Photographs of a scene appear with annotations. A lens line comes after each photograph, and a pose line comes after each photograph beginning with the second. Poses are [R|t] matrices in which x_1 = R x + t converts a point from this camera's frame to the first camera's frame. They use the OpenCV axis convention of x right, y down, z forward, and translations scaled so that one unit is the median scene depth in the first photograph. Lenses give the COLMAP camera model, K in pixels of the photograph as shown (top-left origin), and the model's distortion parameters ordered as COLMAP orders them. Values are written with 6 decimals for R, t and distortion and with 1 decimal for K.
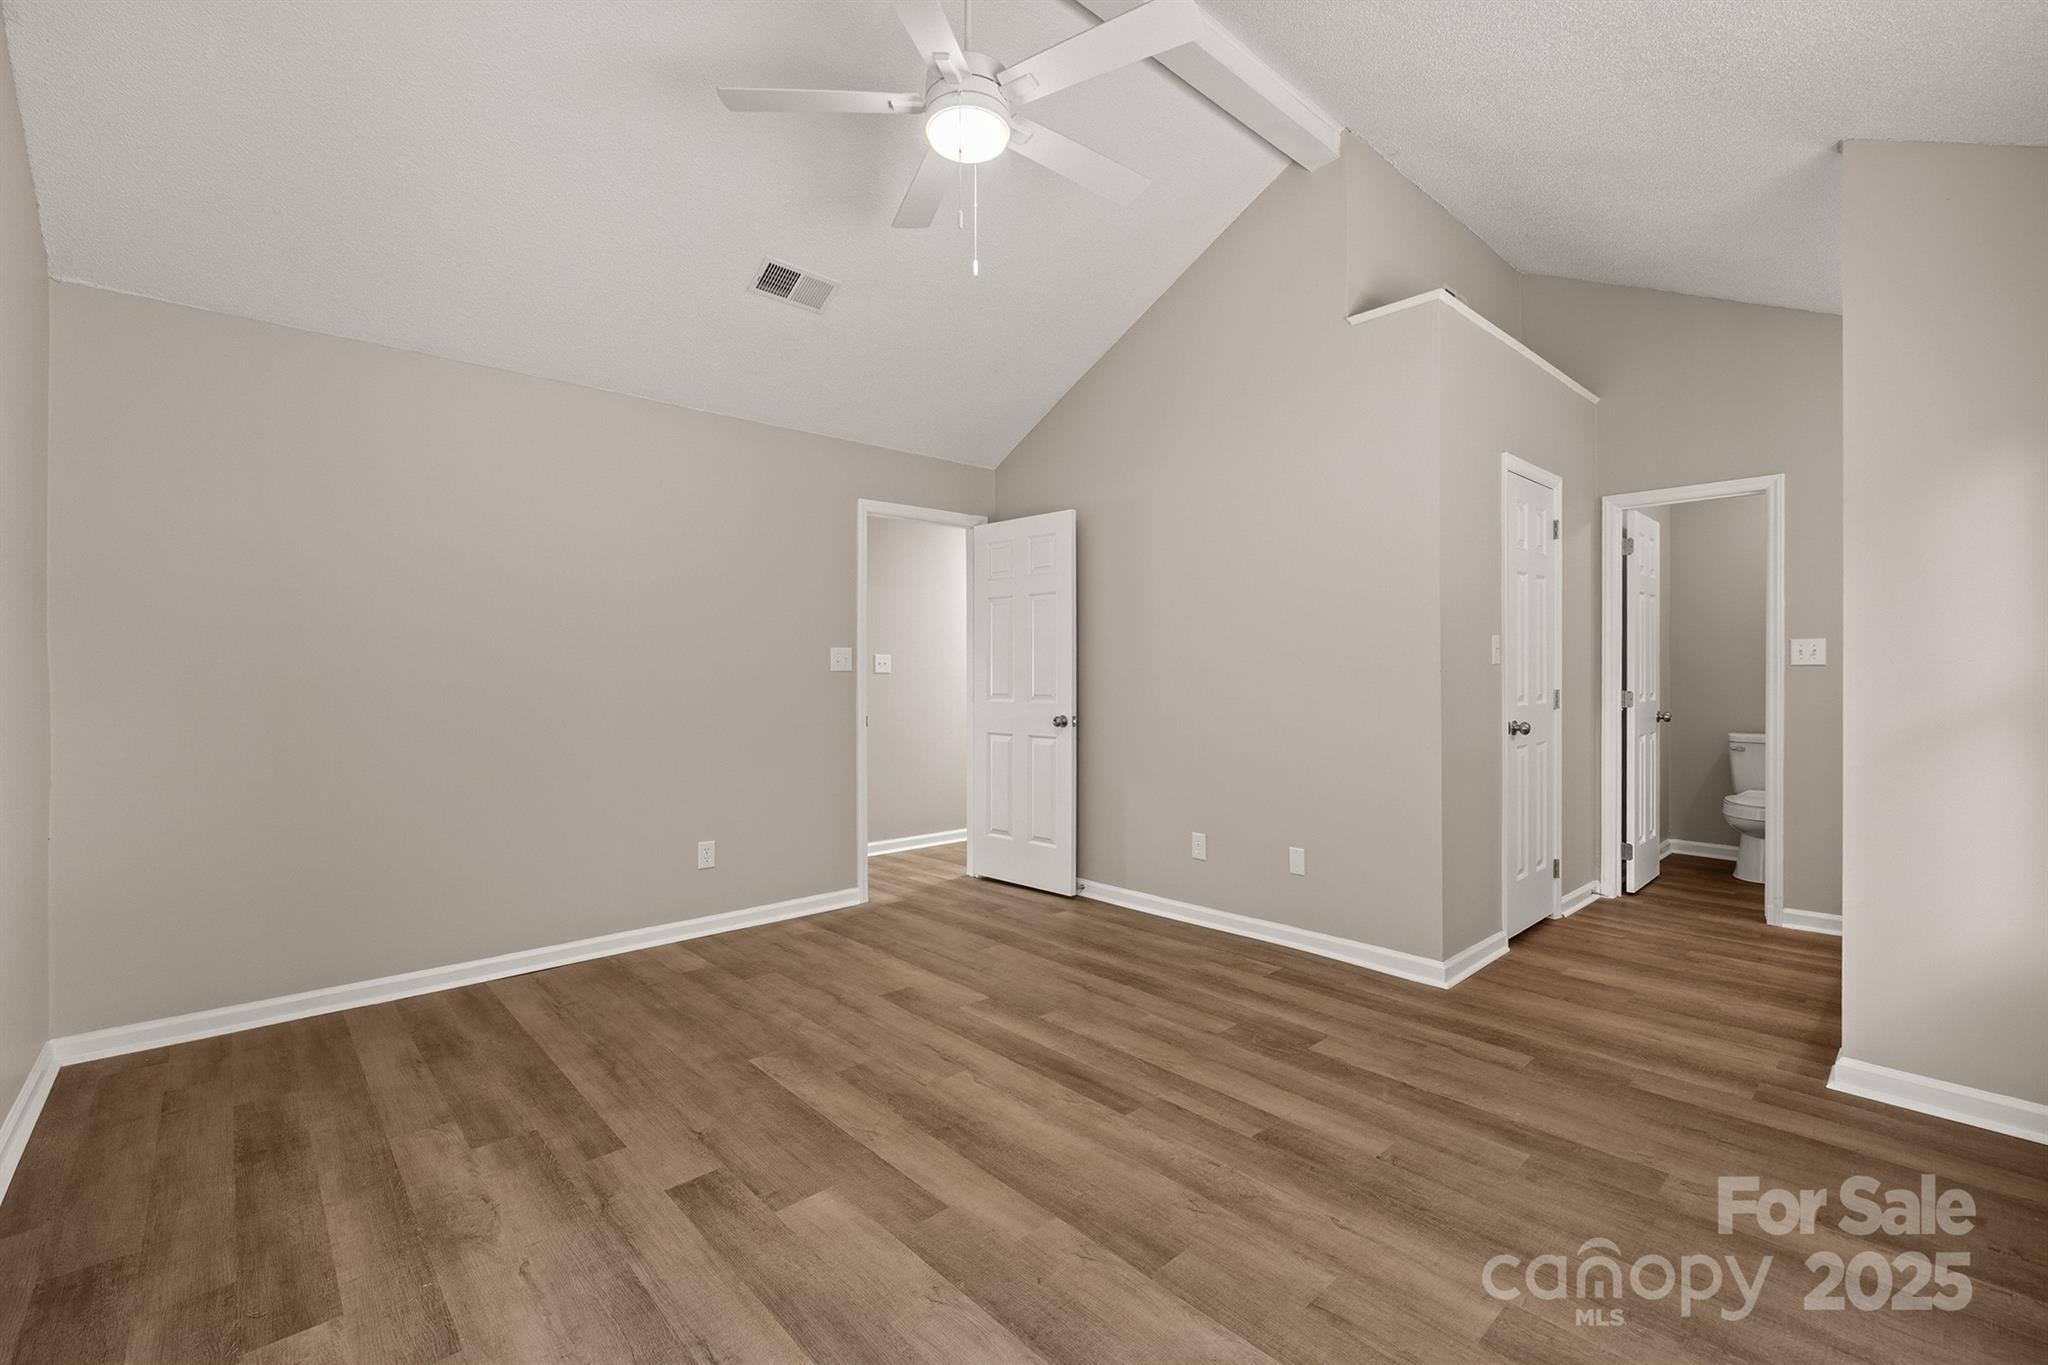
lens RADIAL K [[873.2, 0, 1023.3], [0, 873.2, 686.2], [0, 0, 1]] dist [-0.002729, -0.000392]
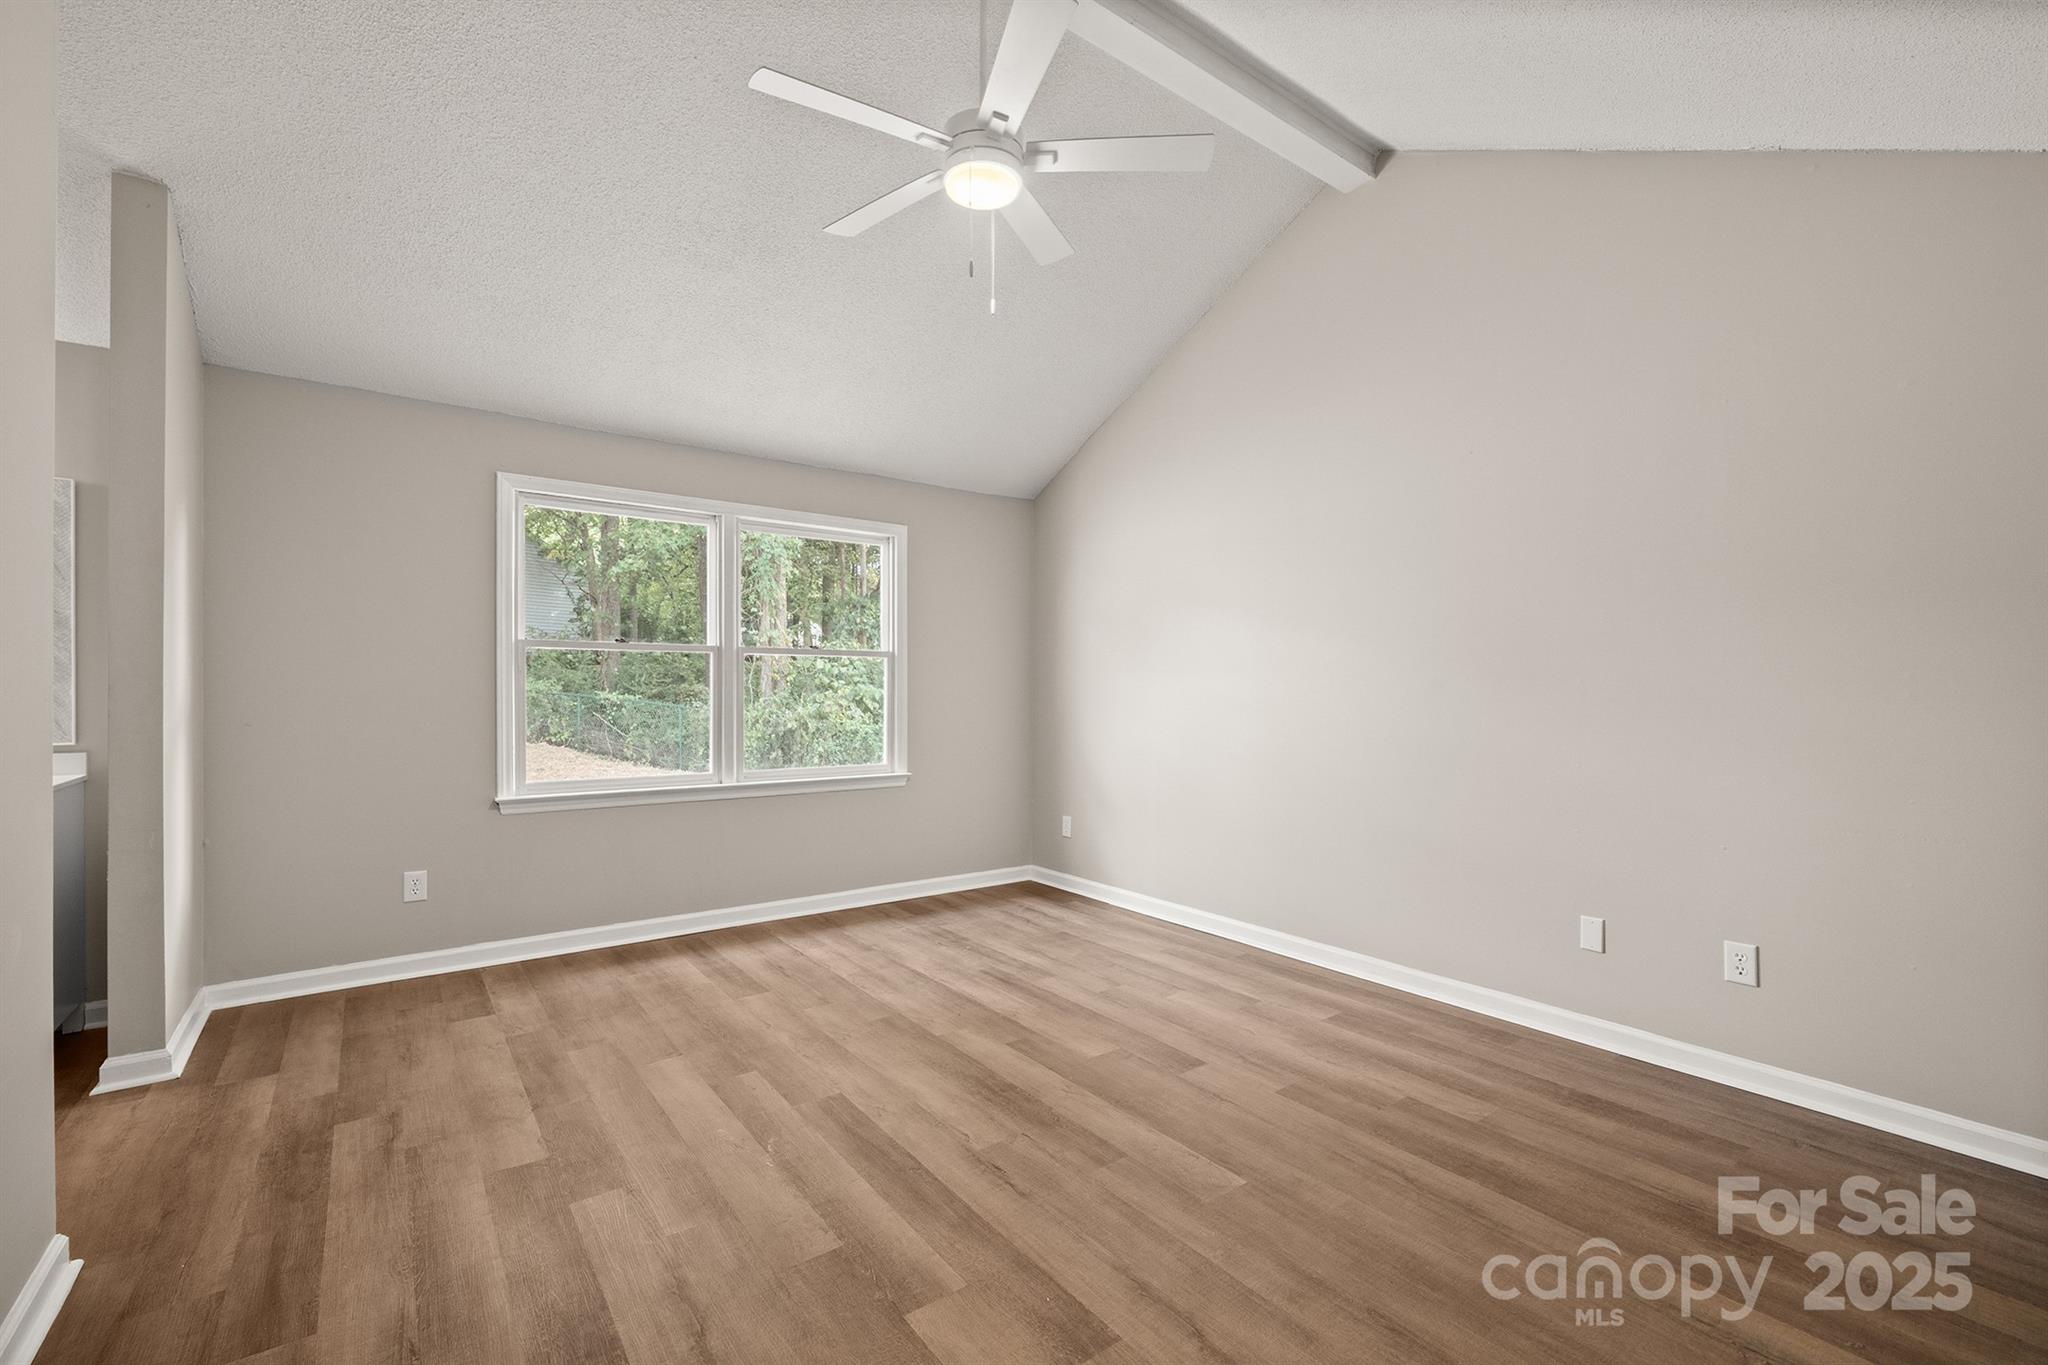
lens RADIAL K [[873.2, 0, 1023.3], [0, 873.2, 686.2], [0, 0, 1]] dist [-0.002729, -0.000392]
pose [[-0.995065, -0.002131, 0.099206, -0.203274], [-0.000733, 0.999900, 0.014127, -0.031014], [-0.099226, 0.013985, -0.994967, 1.911849]]
